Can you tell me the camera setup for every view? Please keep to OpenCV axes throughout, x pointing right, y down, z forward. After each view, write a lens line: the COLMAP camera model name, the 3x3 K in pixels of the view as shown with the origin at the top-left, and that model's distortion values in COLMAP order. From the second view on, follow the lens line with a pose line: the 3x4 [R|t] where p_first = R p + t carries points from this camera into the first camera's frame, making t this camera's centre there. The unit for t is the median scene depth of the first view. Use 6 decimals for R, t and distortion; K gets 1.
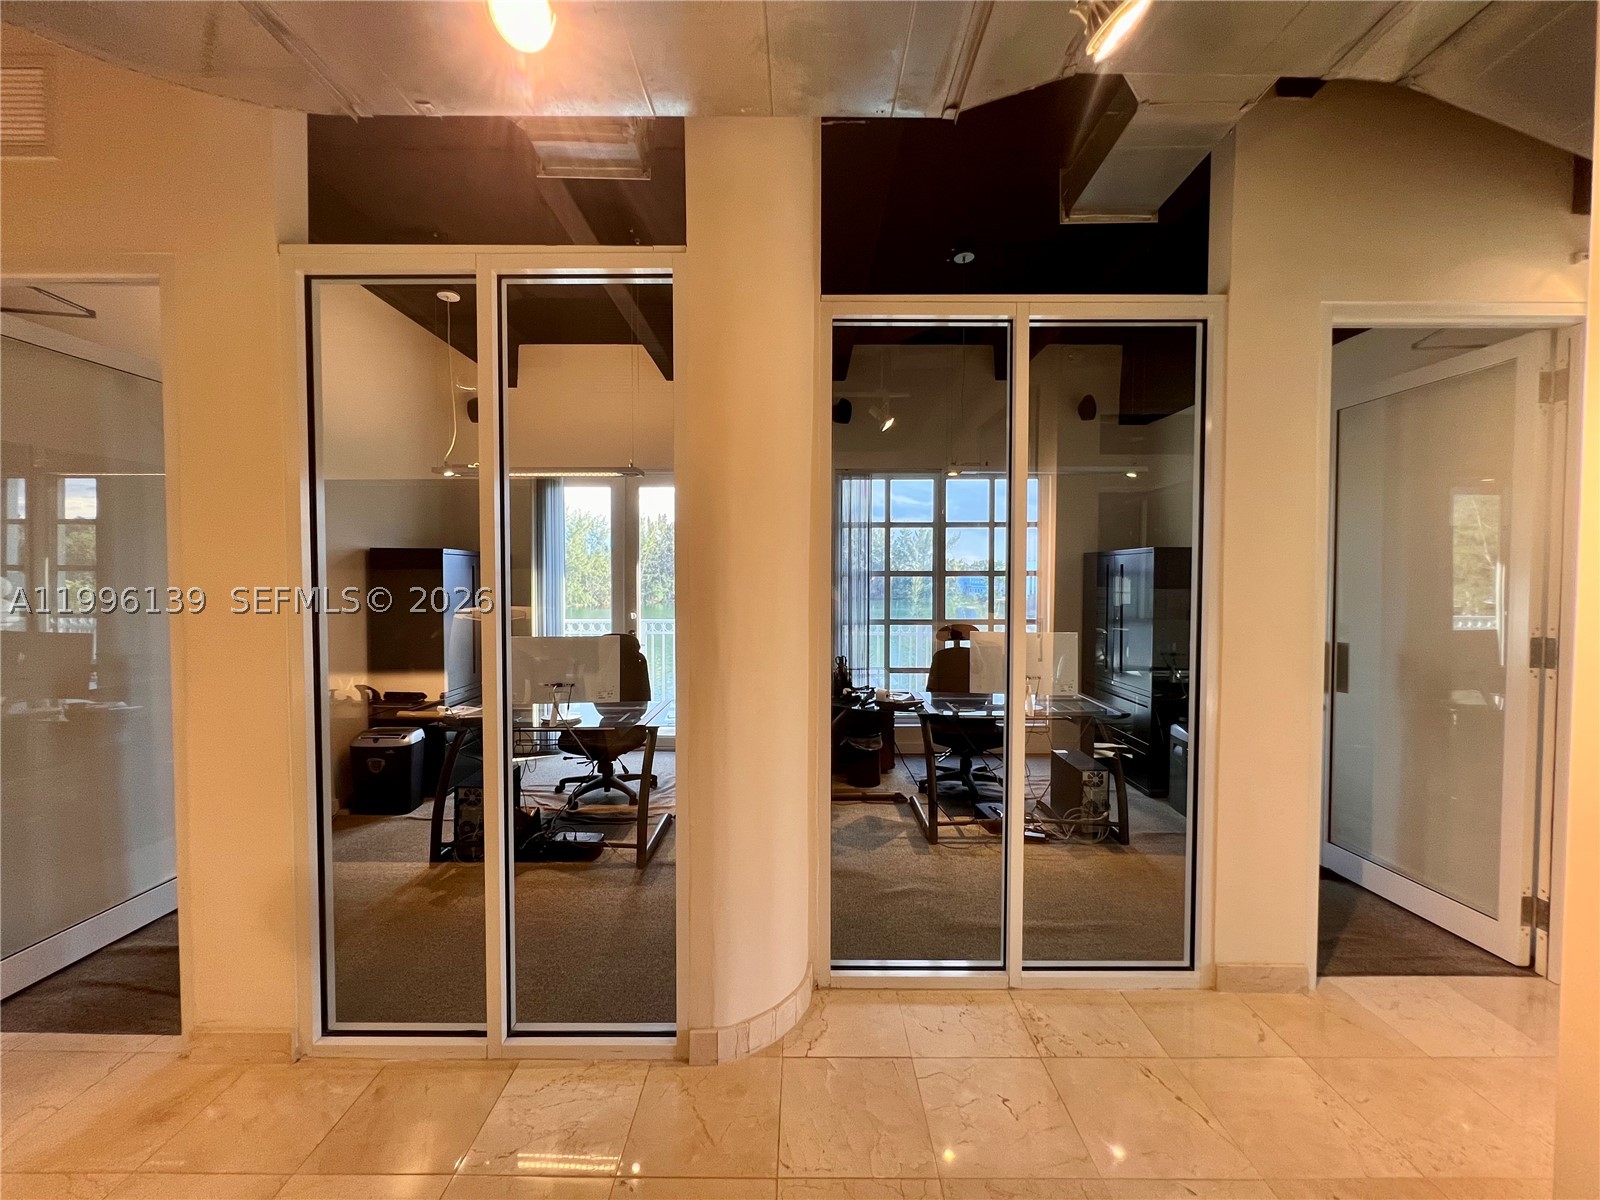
lens RADIAL K [[644.2, 0, 800.0], [0, 644.2, 600.0], [0, 0, 1]] dist [-0.002148, -0.000115]
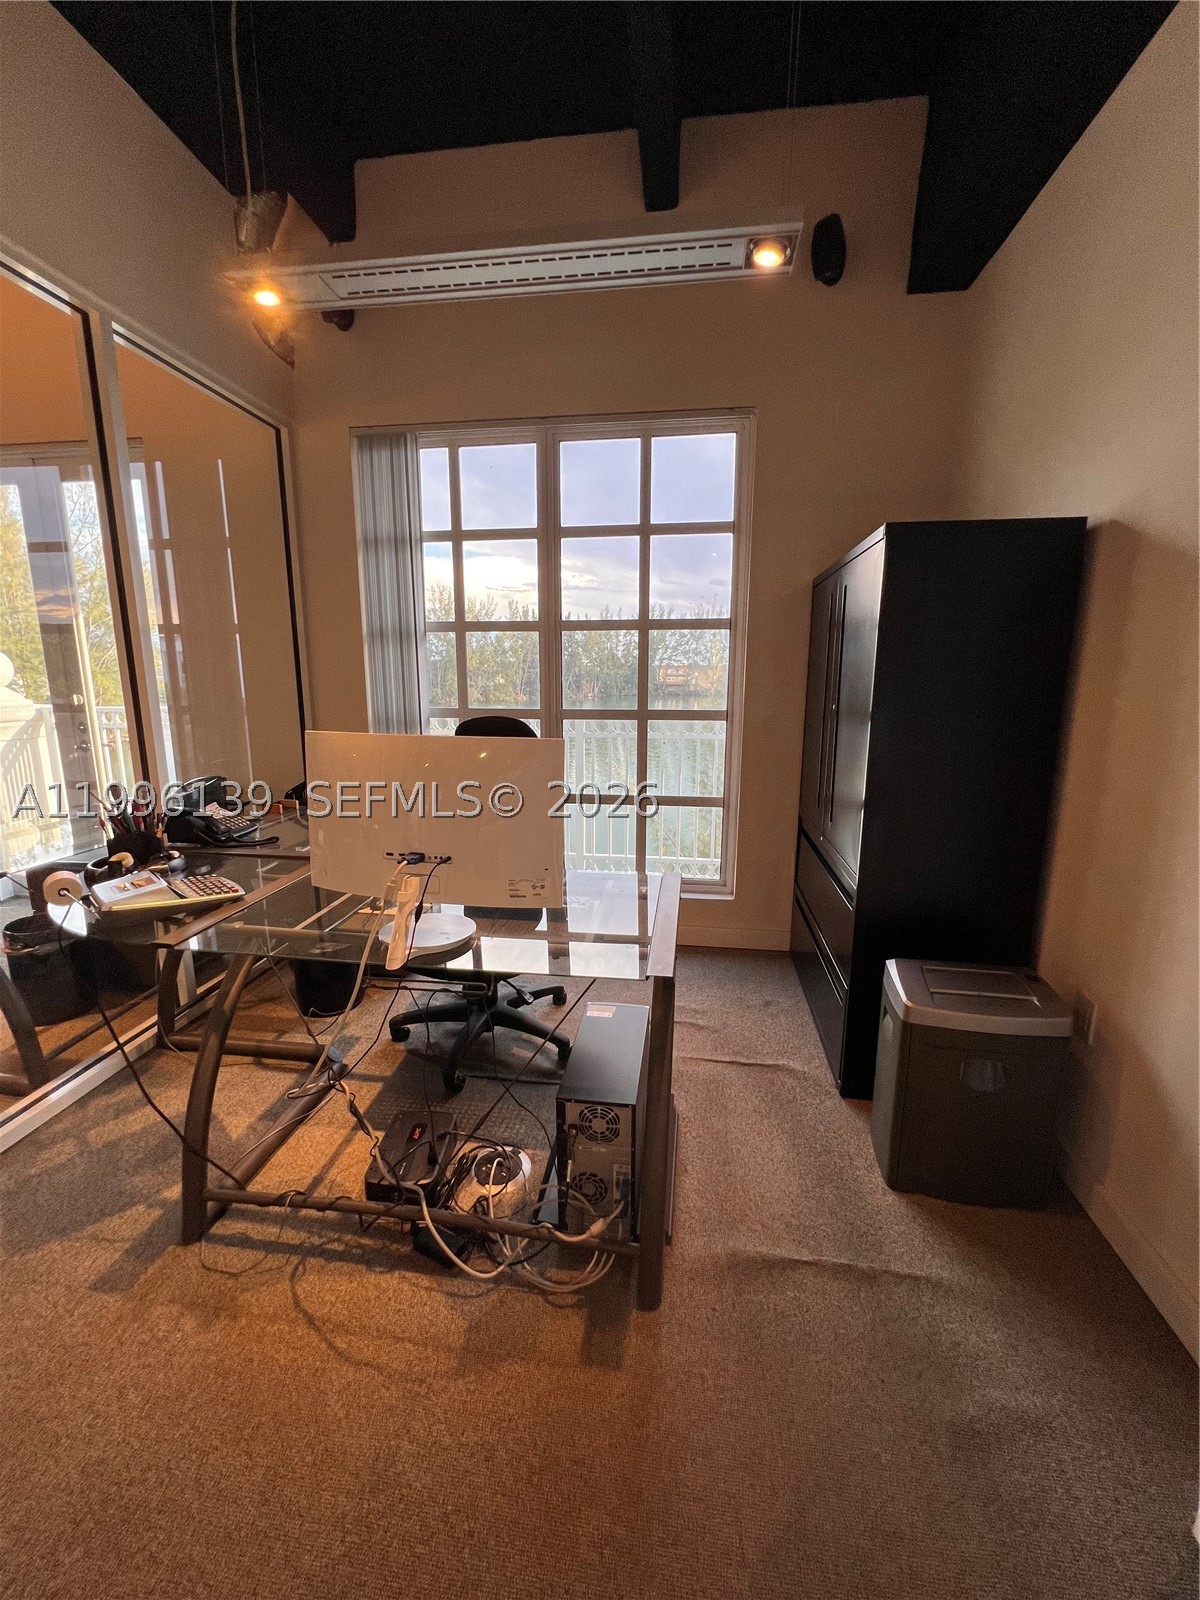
lens RADIAL K [[644.2, 0, 600.0], [0, 644.2, 800.0], [0, 0, 1]] dist [-0.002148, -0.000115]
pose [[0.990436, 0.027679, -0.135166, 0.444772], [-0.006338, 0.987764, 0.155826, 0.026108], [0.137825, -0.153479, 0.978493, 0.577647]]
